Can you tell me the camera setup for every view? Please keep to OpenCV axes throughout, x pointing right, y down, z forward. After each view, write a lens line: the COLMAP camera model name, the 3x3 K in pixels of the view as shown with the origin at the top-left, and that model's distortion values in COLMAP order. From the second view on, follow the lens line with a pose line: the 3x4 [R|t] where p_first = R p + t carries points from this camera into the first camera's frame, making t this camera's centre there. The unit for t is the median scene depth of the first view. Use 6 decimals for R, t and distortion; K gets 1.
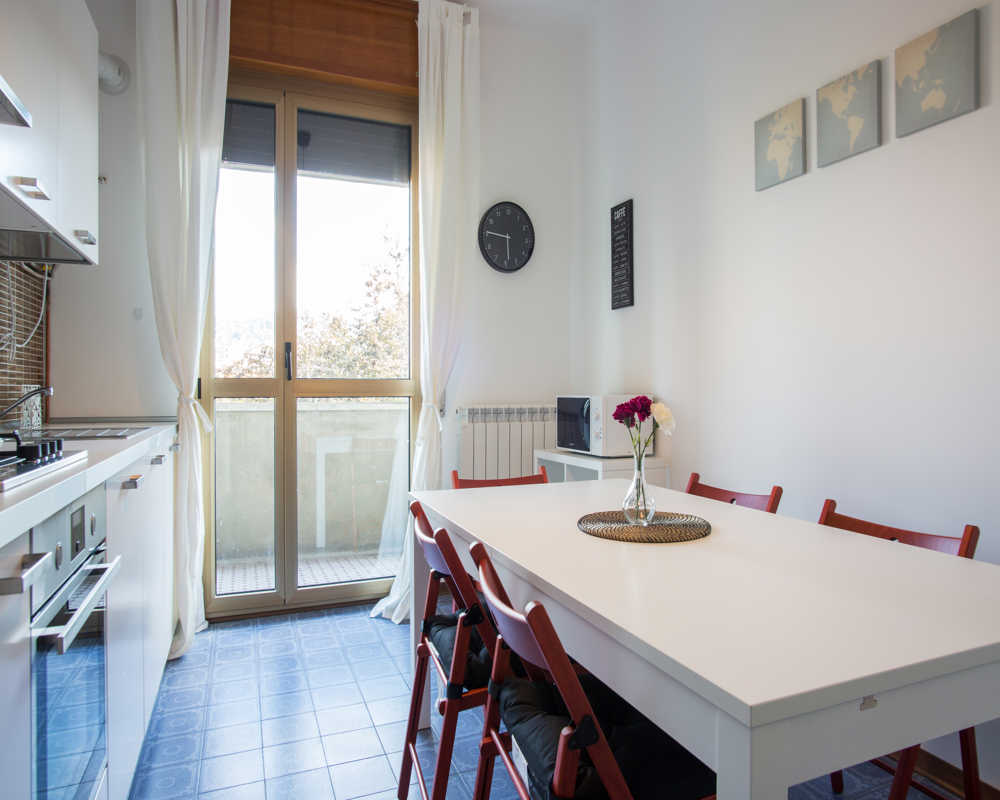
lens RADIAL K [[639.7, 0, 500.0], [0, 639.7, 400.0], [0, 0, 1]] dist [-0.005571, 0.001495]
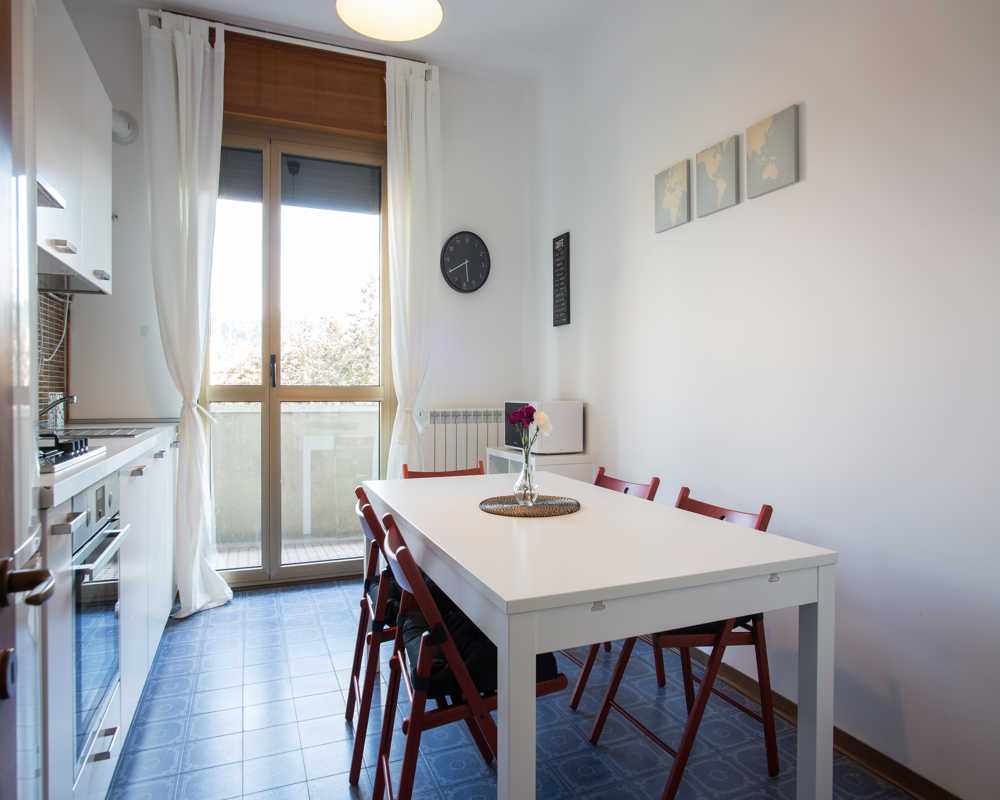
lens RADIAL K [[632.6, 0, 500.0], [0, 632.6, 400.0], [0, 0, 1]] dist [-0.004983, -0.000352]
pose [[0.999984, 0.002955, -0.004885, 0.104043], [-0.002946, 0.999994, 0.001954, -0.012910], [0.004890, -0.001939, 0.999986, -0.177497]]
